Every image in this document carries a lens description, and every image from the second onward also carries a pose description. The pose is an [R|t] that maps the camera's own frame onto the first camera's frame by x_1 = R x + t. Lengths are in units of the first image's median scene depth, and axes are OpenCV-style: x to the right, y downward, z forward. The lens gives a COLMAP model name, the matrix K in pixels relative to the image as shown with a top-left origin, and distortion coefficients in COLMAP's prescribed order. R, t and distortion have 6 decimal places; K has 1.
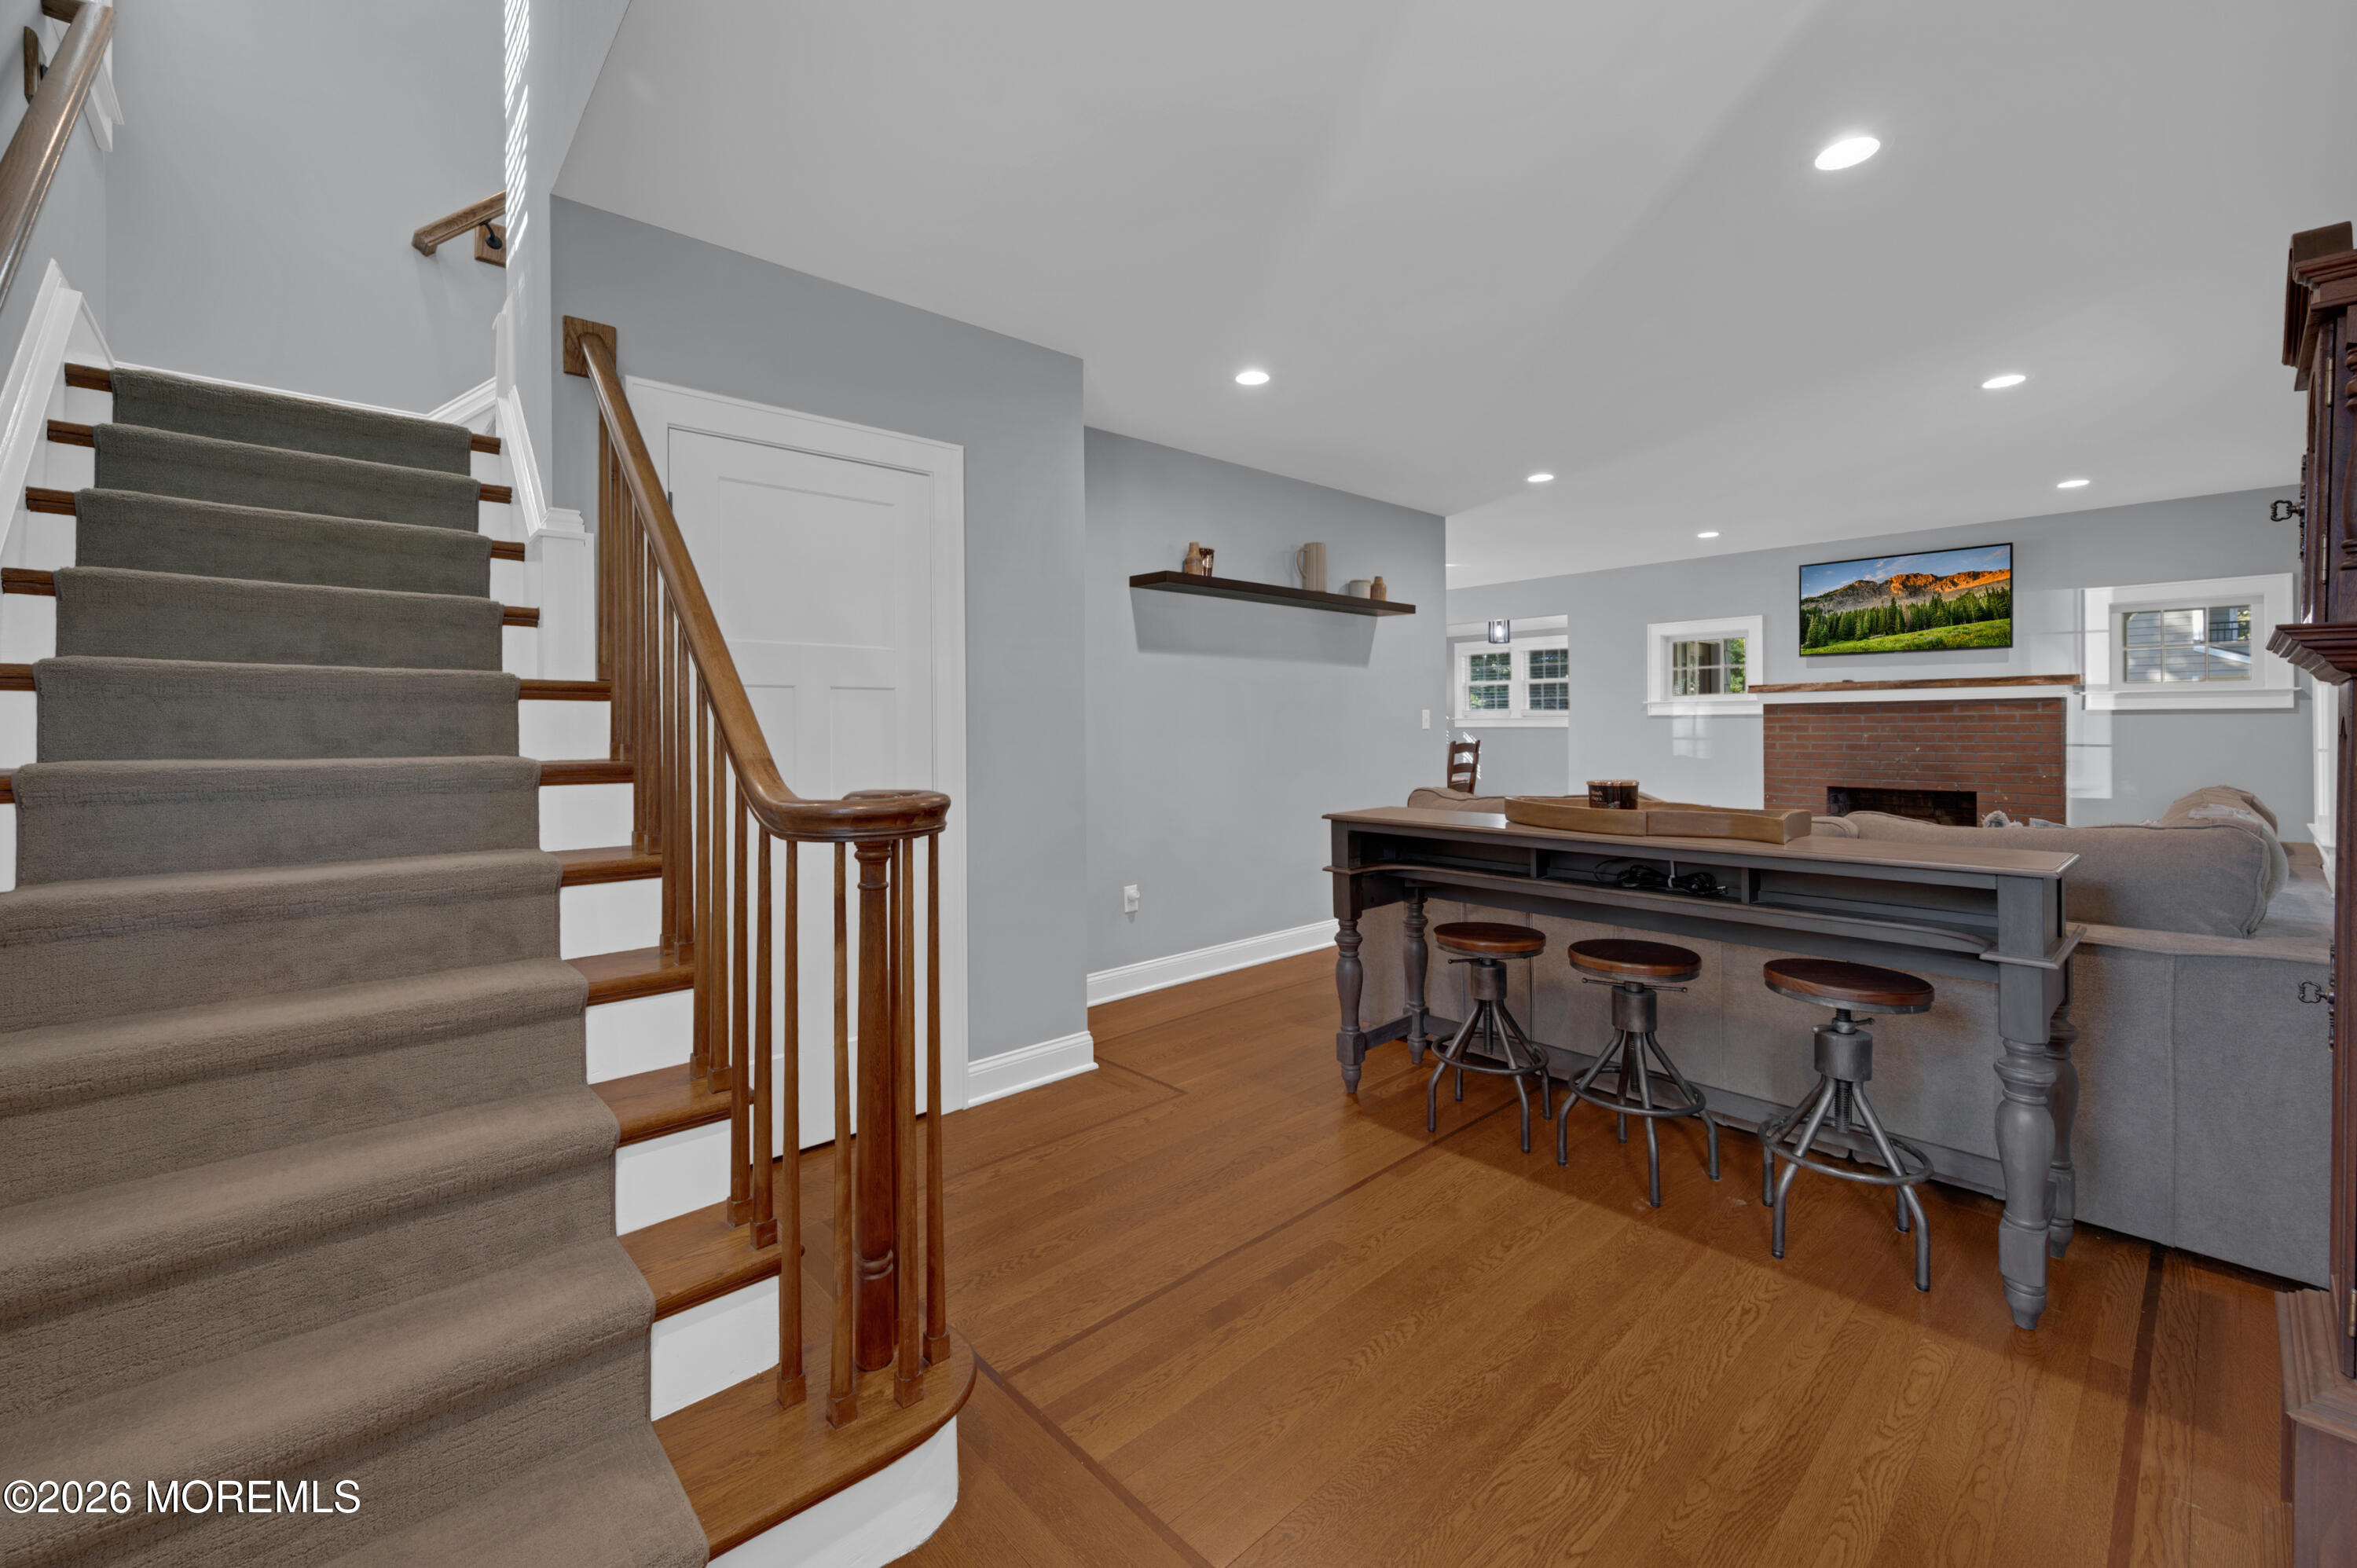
lens RADIAL K [[933.9, 0, 1180.4], [0, 933.9, 734.9], [0, 0, 1]] dist [-0.000741, 0.000040]
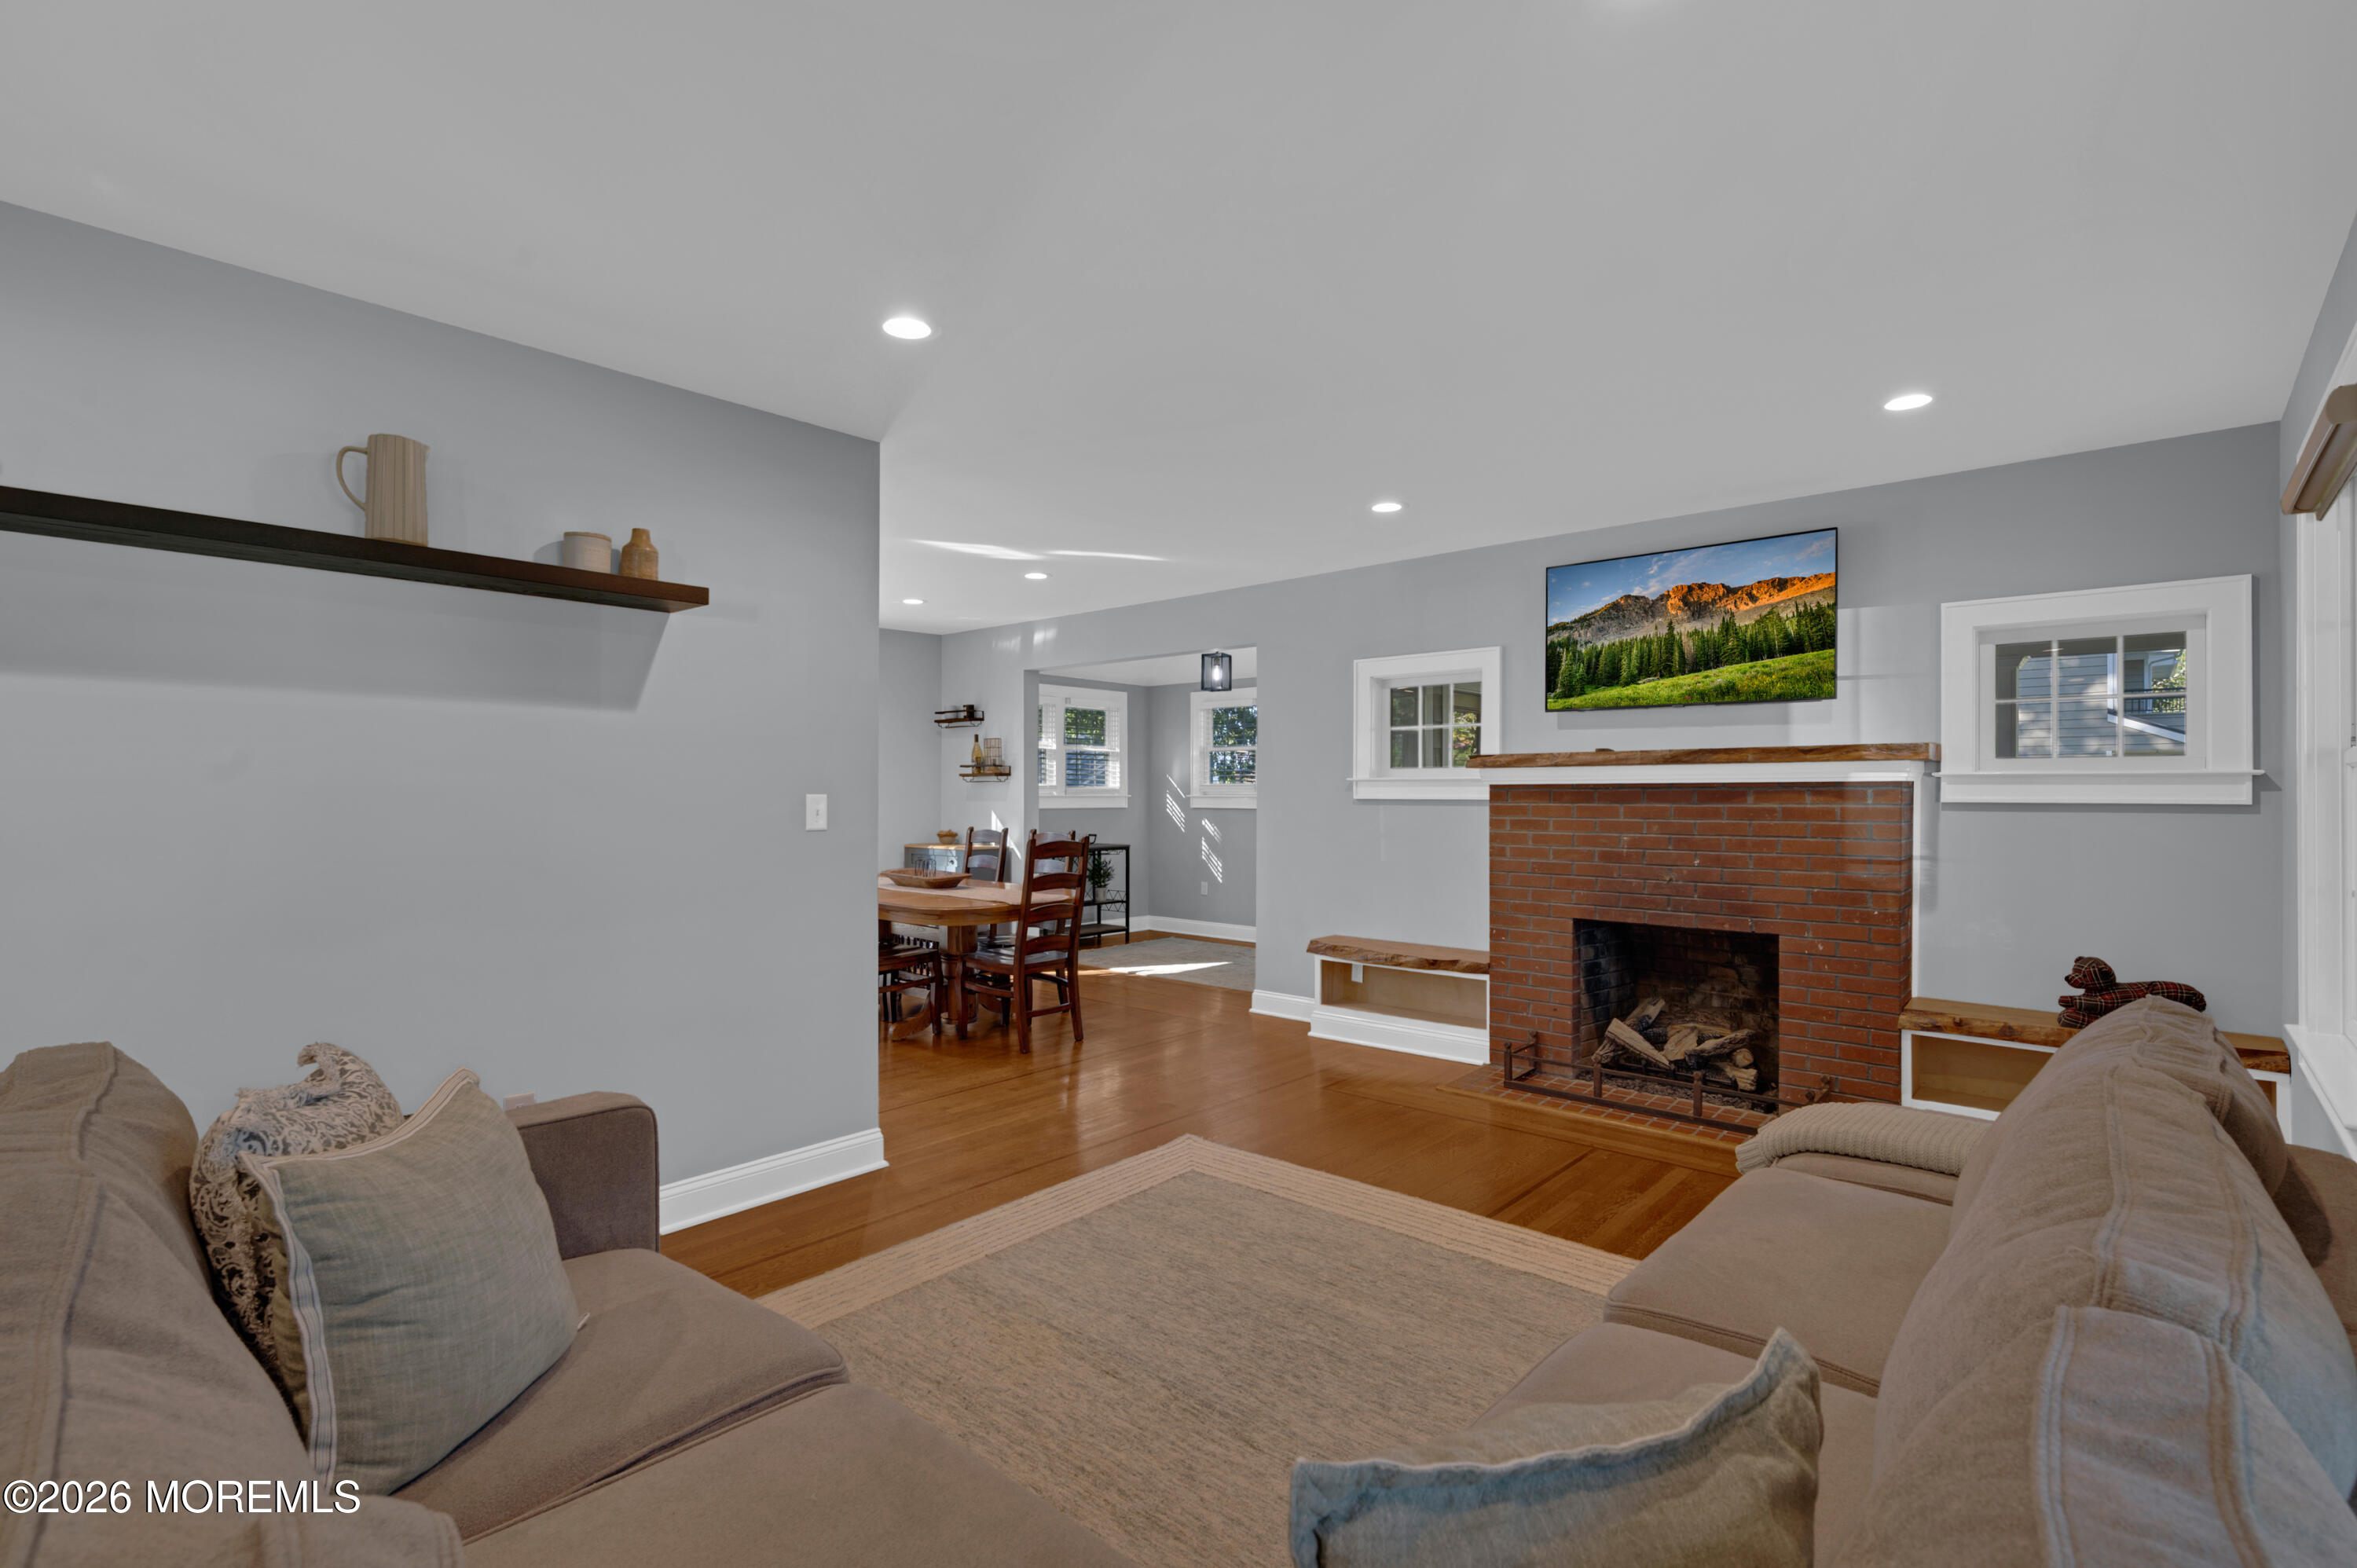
lens RADIAL K [[1066.6, 0, 1179.4], [0, 1066.6, 792.7], [0, 0, 1]] dist [0.002446, -0.000211]
pose [[0.993803, 0.007910, 0.110876, 0.359062], [-0.006743, 0.999918, -0.010895, -0.019919], [-0.110953, 0.010079, 0.993775, 0.325558]]
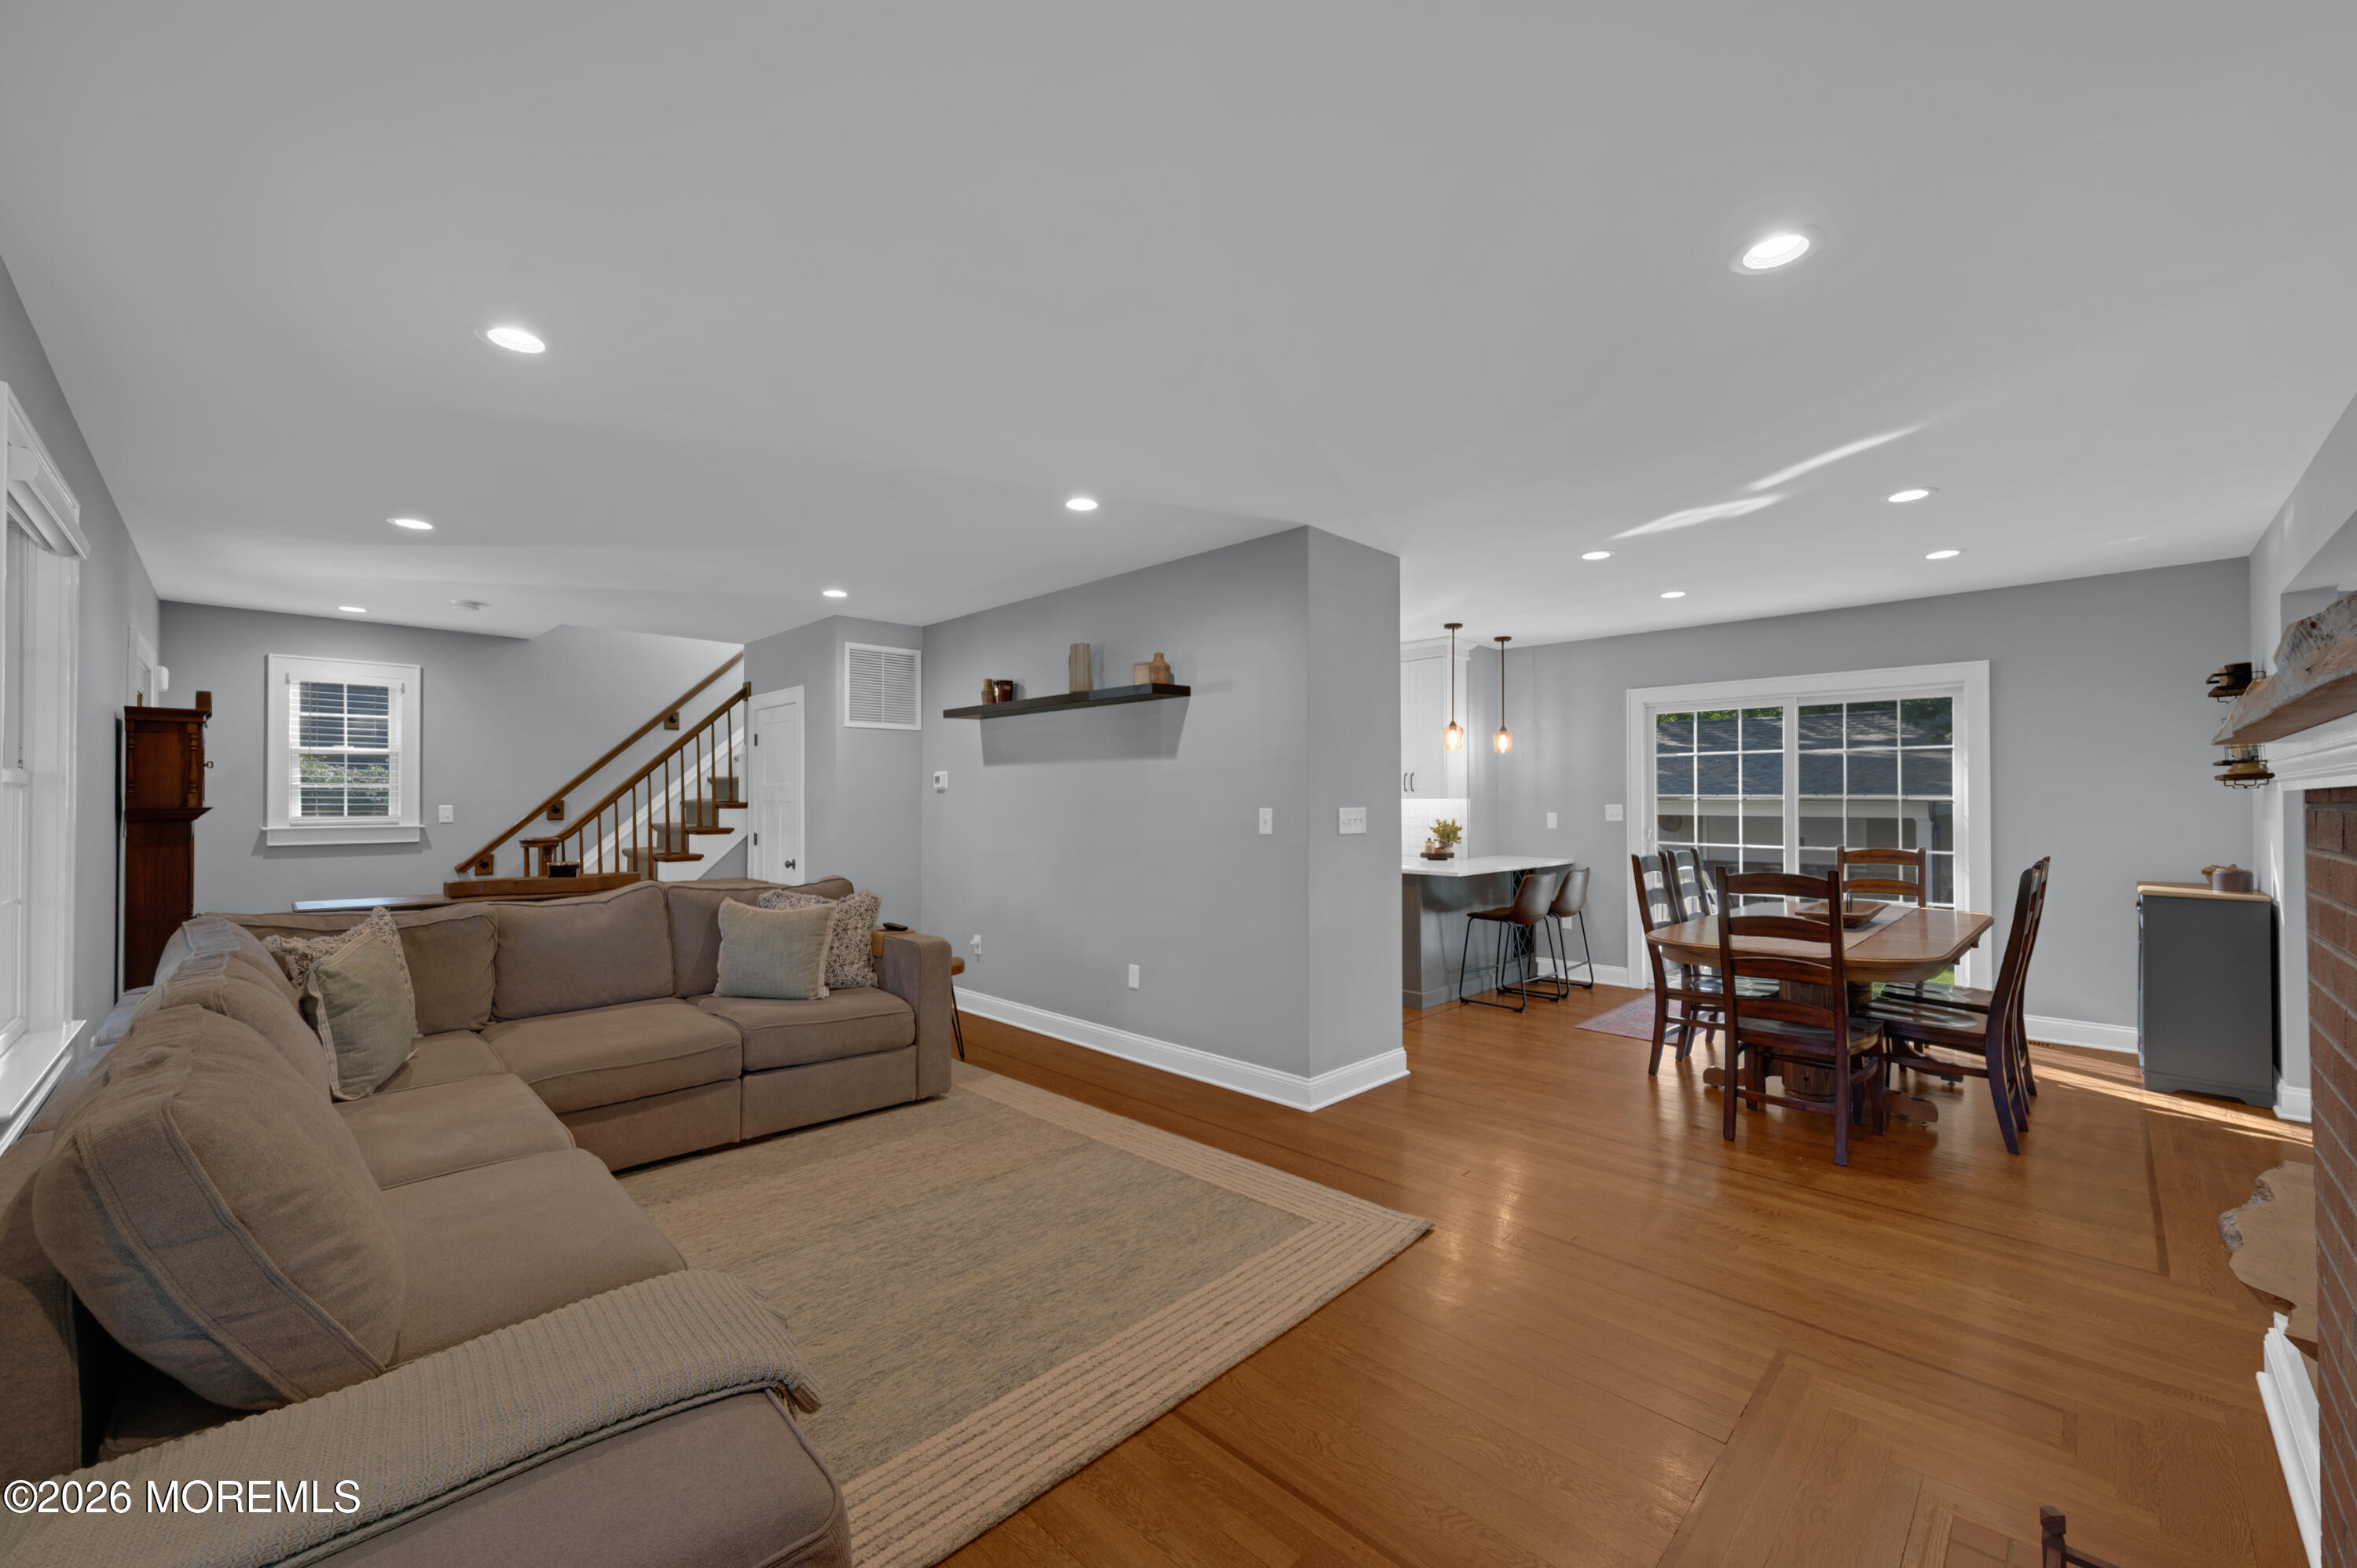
lens RADIAL K [[933.9, 0, 1197.1], [0, 933.9, 786.7], [0, 0, 1]] dist [-0.000741, 0.000040]
pose [[0.067908, -0.007289, -0.997665, 0.878018], [-0.010087, 0.999917, -0.007993, -0.033353], [0.997641, 0.010606, 0.067829, 0.797504]]
